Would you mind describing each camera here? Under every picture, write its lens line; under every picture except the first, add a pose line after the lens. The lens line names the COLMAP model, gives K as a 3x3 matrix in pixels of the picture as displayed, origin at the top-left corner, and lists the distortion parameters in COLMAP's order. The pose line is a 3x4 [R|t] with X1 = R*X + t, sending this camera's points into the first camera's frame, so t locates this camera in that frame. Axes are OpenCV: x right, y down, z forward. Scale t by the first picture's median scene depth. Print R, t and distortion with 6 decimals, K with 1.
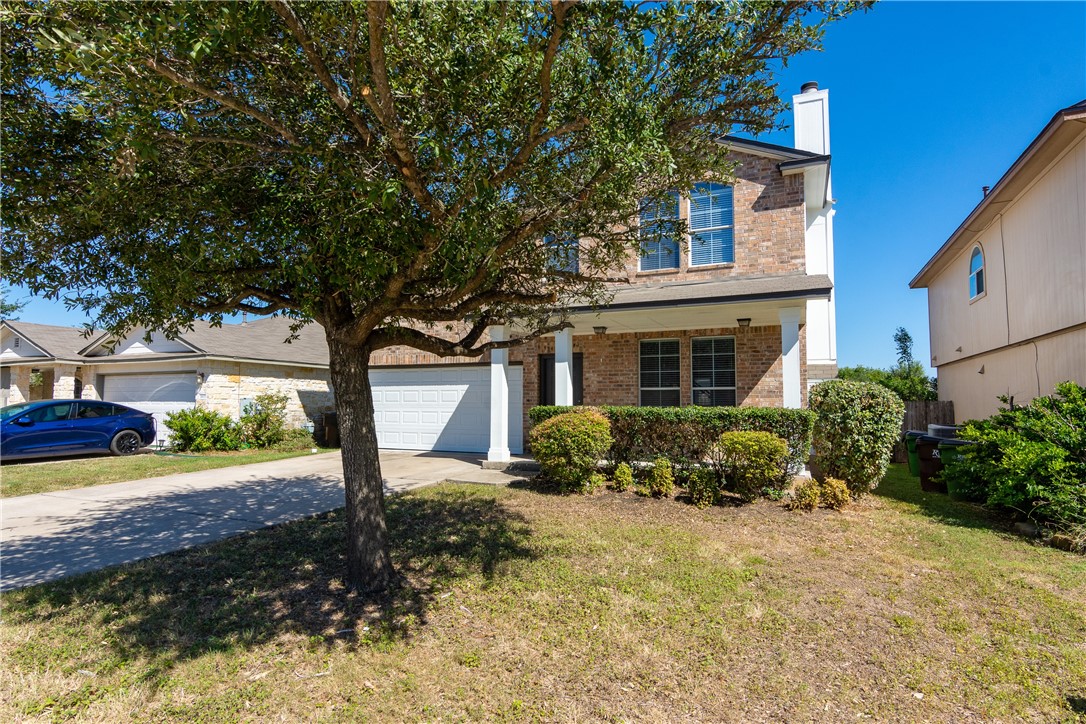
lens RADIAL K [[569.9, 0, 548.5], [0, 569.9, 362.7], [0, 0, 1]] dist [-0.005483, 0.003038]
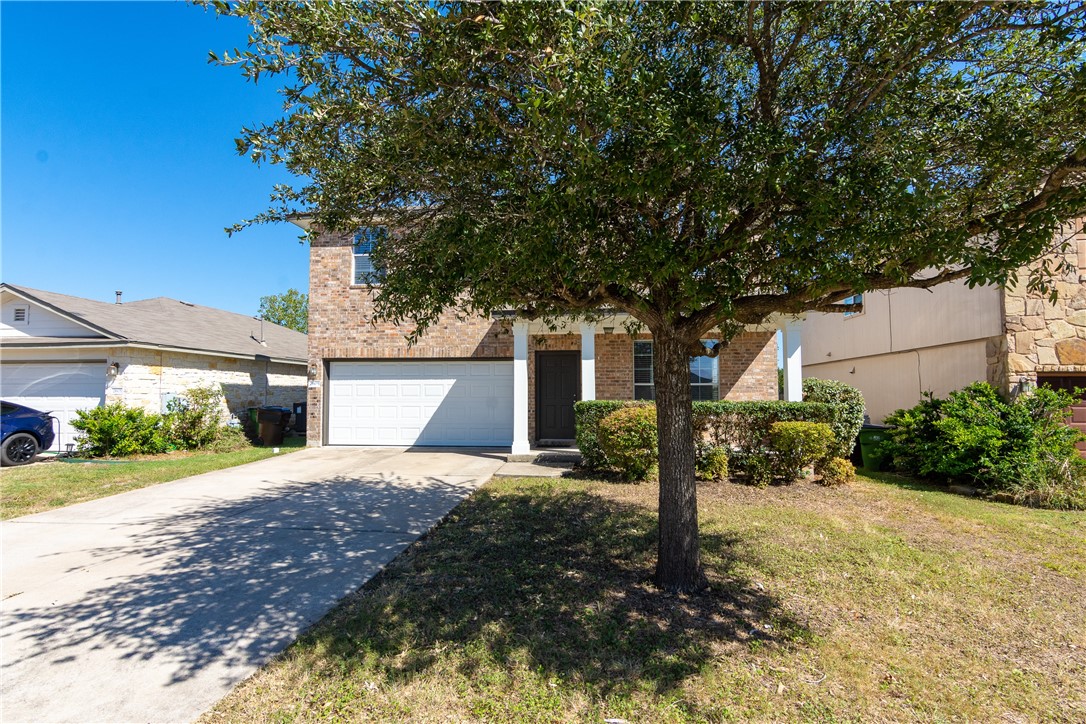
lens RADIAL K [[524.7, 0, 547.0], [0, 524.7, 365.8], [0, 0, 1]] dist [0.000688, 0.004057]
pose [[0.949765, 0.014243, 0.312639, -0.318695], [-0.019489, 0.999717, 0.013661, -0.000826], [-0.312356, -0.019068, 0.949774, 0.077776]]
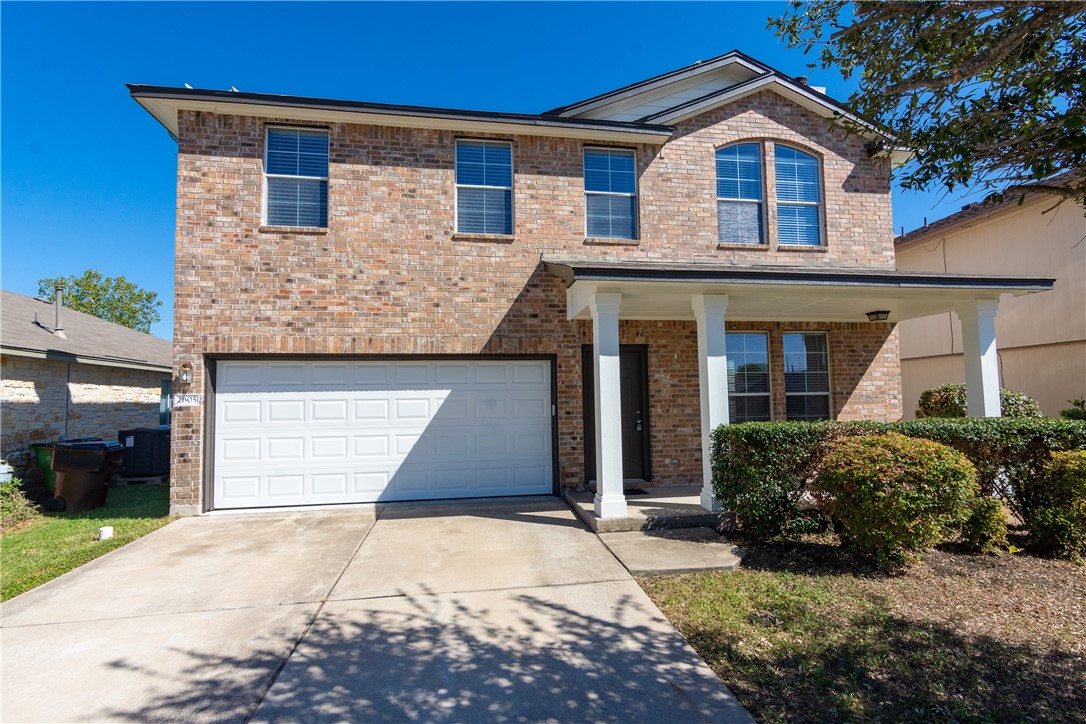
lens RADIAL K [[524.7, 0, 542.8], [0, 524.7, 367.4], [0, 0, 1]] dist [0.000688, 0.004057]
pose [[0.832206, 0.021392, 0.554054, -0.429926], [-0.021276, 0.999752, -0.006644, 0.018846], [-0.554059, -0.006259, 0.832454, 0.537528]]
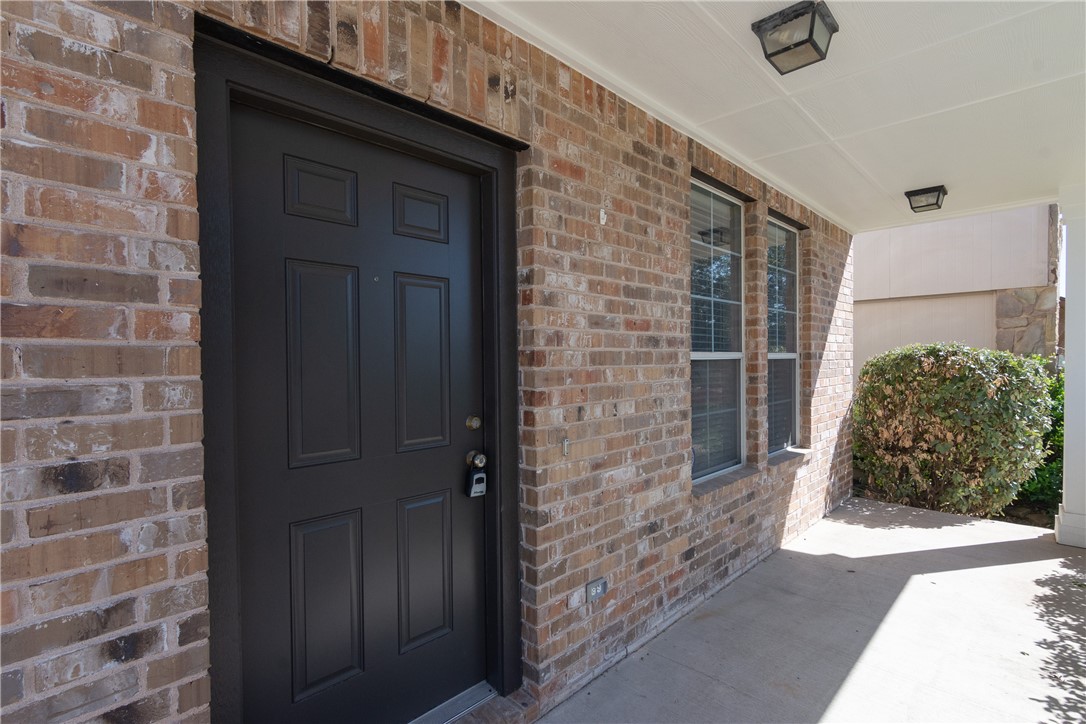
lens RADIAL K [[524.7, 0, 551.4], [0, 524.7, 370.7], [0, 0, 1]] dist [0.000688, 0.004057]
pose [[0.328028, -0.026047, 0.944309, -0.094680], [-0.057850, 0.997190, 0.047601, 0.044059], [-0.942895, -0.070243, 0.325599, 0.963285]]
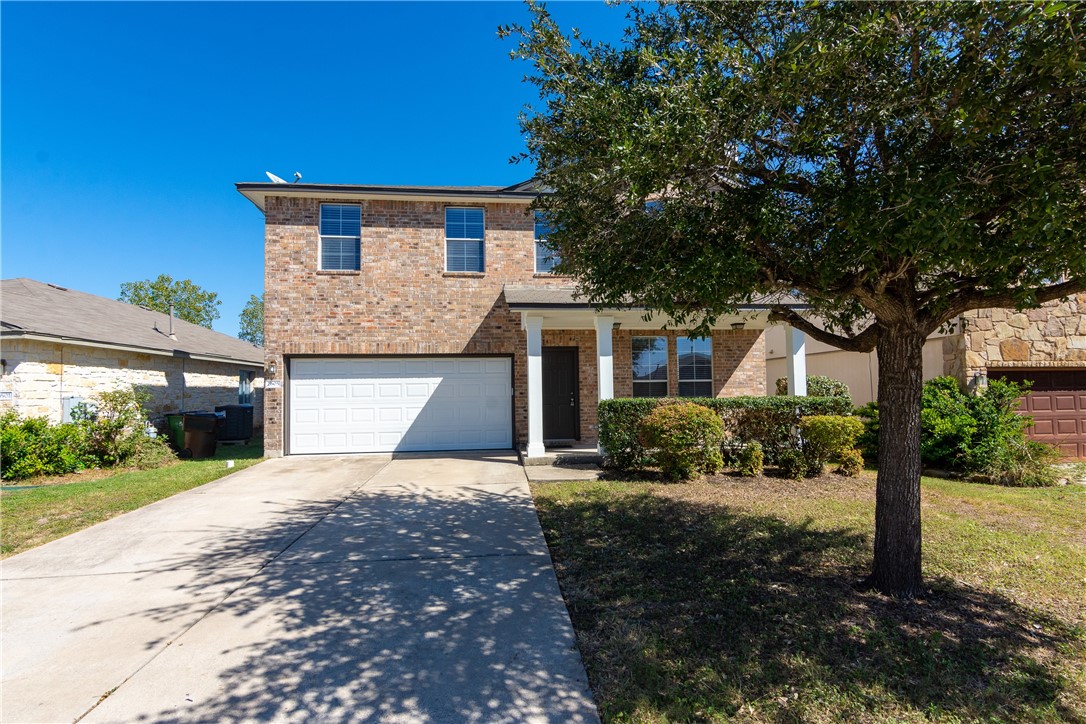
lens RADIAL K [[524.7, 0, 546.5], [0, 524.7, 366.9], [0, 0, 1]] dist [0.000688, 0.004057]
pose [[0.860686, 0.009254, 0.509052, -0.491897], [-0.020339, 0.999662, 0.016215, 0.005276], [-0.508730, -0.024310, 0.860583, 0.210562]]
